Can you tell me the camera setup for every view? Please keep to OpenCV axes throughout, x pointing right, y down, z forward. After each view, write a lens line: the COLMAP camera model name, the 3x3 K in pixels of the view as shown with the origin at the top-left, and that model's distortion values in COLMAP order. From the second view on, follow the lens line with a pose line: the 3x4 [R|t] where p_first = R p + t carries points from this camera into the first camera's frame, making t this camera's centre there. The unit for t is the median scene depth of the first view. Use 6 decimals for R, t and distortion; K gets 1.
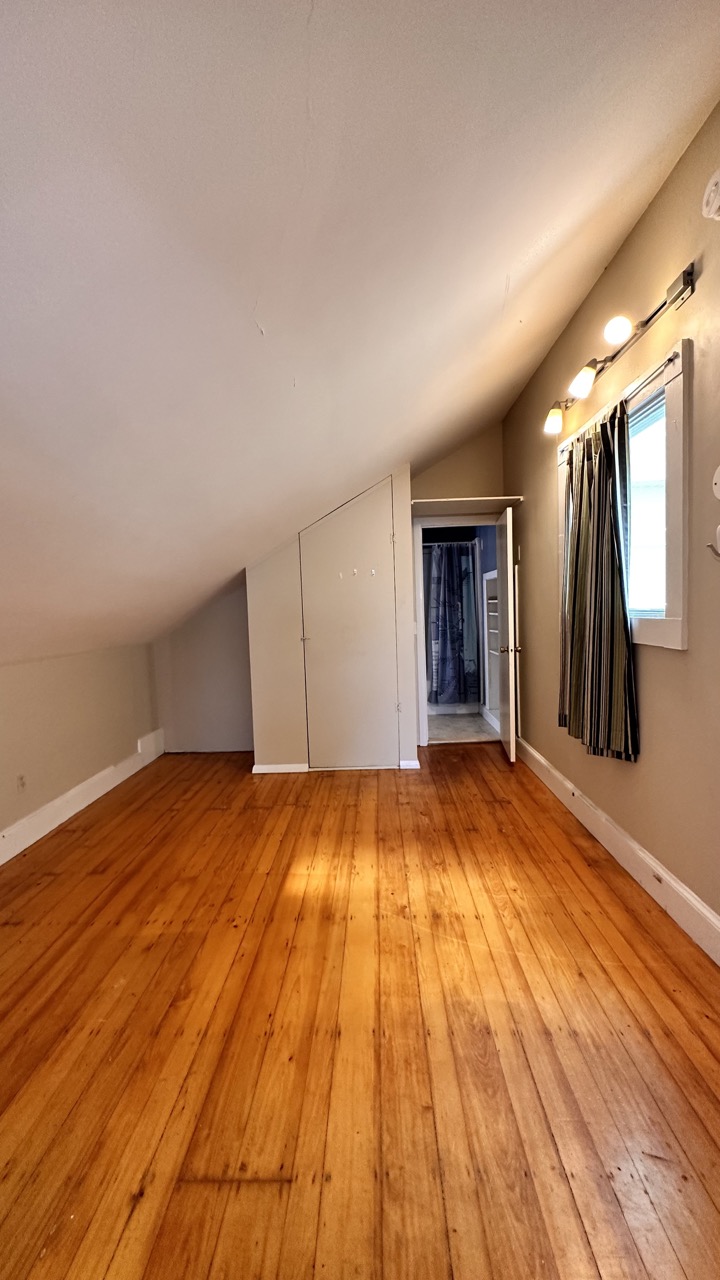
lens RADIAL K [[513.4, 0, 360.7], [0, 513.4, 642.2], [0, 0, 1]] dist [-0.008050, 0.000035]
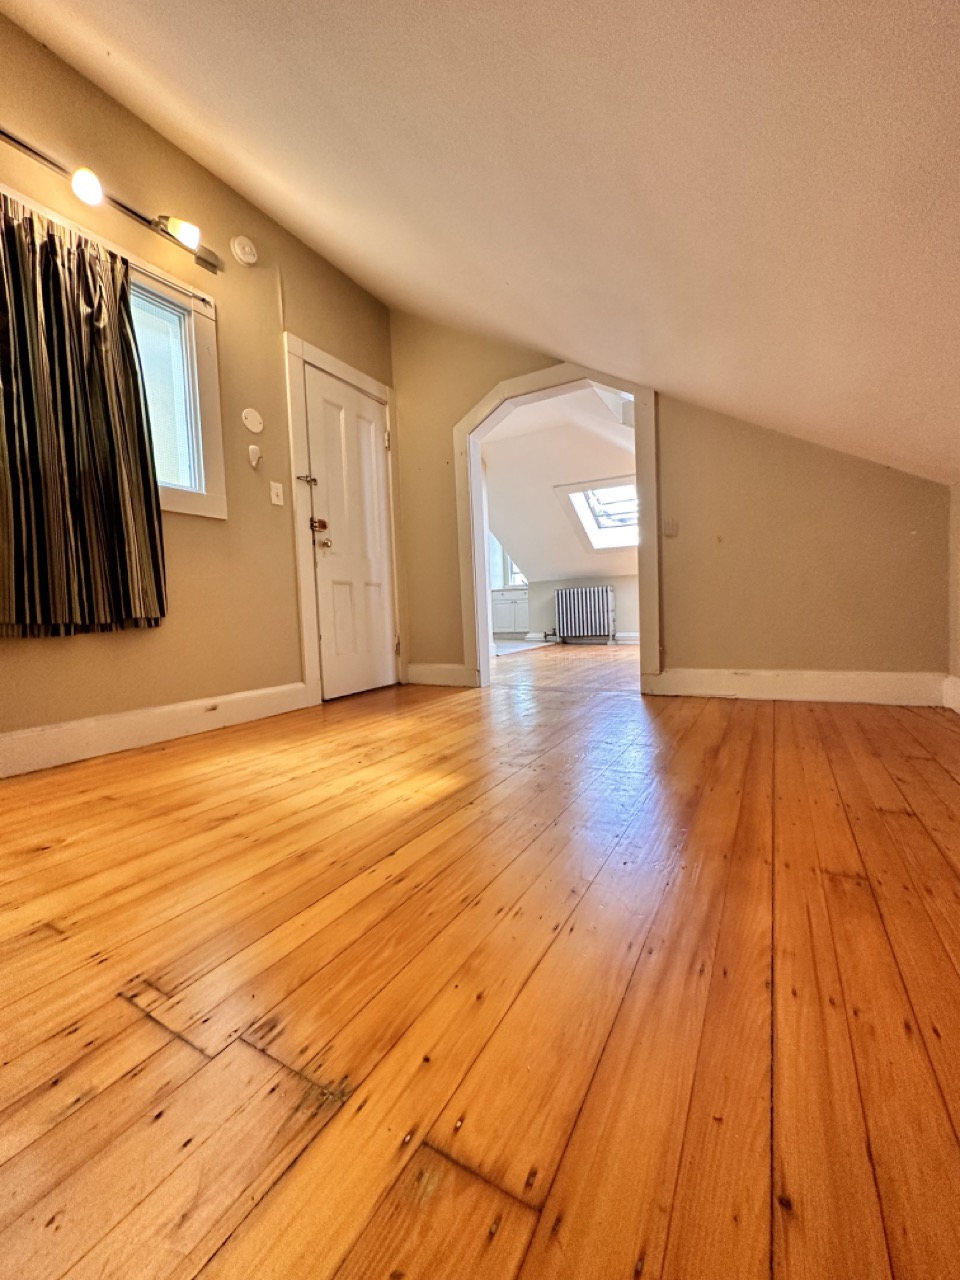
lens RADIAL K [[518.7, 0, 478.6], [0, 518.7, 643.8], [0, 0, 1]] dist [-0.001286, -0.000054]
pose [[-0.879367, 0.044779, 0.474034, -0.481661], [0.102412, 0.990054, 0.096457, 0.218207], [-0.465000, 0.133368, -0.875207, 1.501219]]
